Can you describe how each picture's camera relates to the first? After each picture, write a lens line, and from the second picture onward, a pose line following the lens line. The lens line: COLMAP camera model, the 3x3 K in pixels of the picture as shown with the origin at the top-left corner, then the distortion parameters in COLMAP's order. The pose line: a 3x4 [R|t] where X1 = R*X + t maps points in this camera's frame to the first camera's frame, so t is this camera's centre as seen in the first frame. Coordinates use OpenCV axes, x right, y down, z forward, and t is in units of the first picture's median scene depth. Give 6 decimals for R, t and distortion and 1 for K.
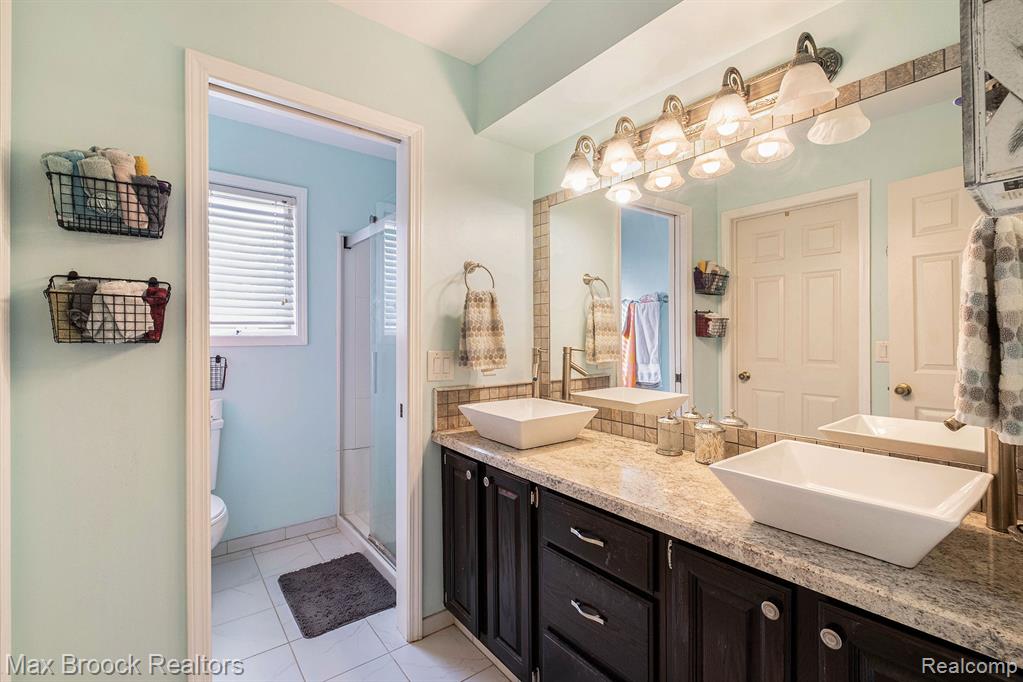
lens RADIAL K [[447.6, 0, 509.1], [0, 447.6, 338.3], [0, 0, 1]] dist [0.007188, -0.012628]
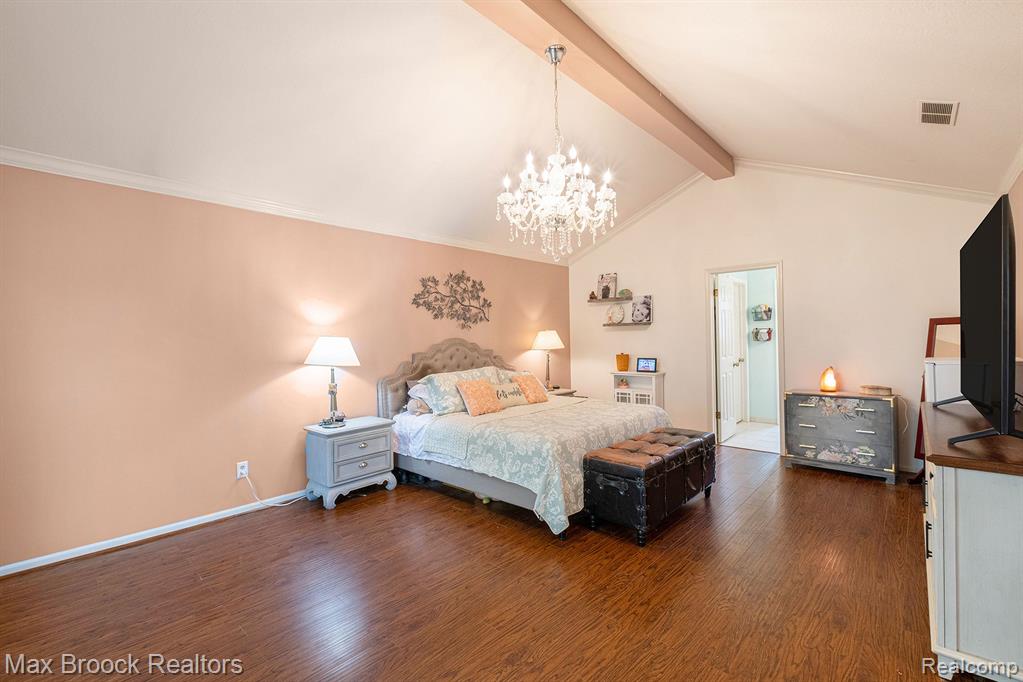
lens RADIAL K [[445.0, 0, 476.3], [0, 445.0, 339.6], [0, 0, 1]] dist [0.000998, -0.012101]
pose [[0.129076, 0.001193, -0.991634, 3.864474], [0.016087, 0.999865, 0.003297, -0.076353], [0.991504, -0.016378, 0.129040, -3.020545]]
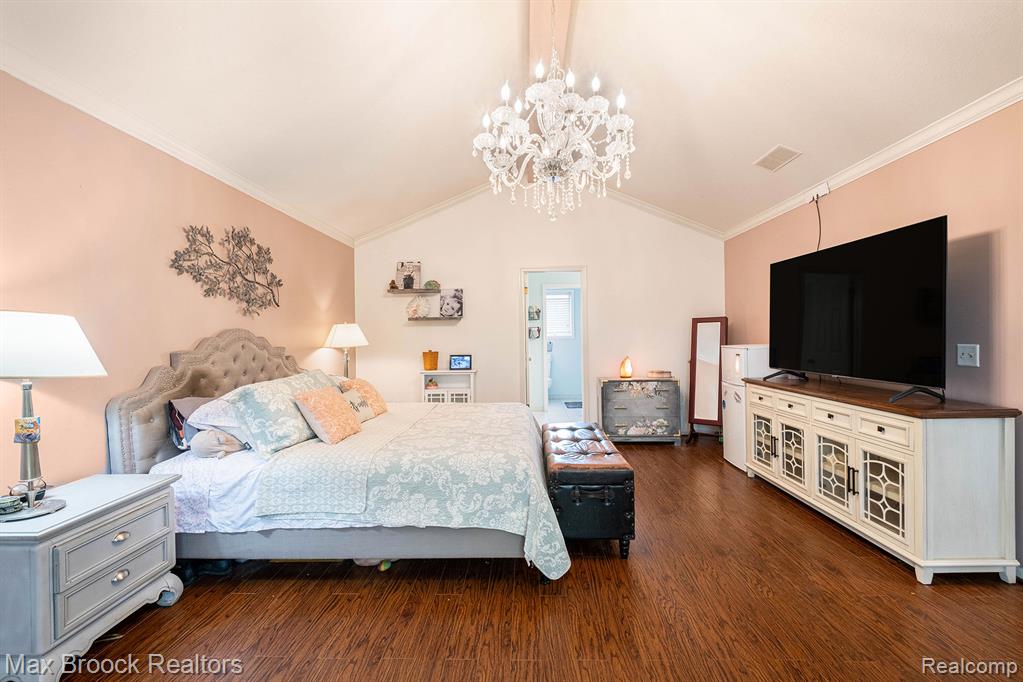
lens RADIAL K [[447.6, 0, 509.1], [0, 447.6, 338.3], [0, 0, 1]] dist [0.007188, -0.012628]
pose [[0.775135, -0.006817, -0.631759, 2.611076], [0.011187, 0.999933, 0.002937, -0.007244], [0.631696, -0.009344, 0.775160, -3.799466]]
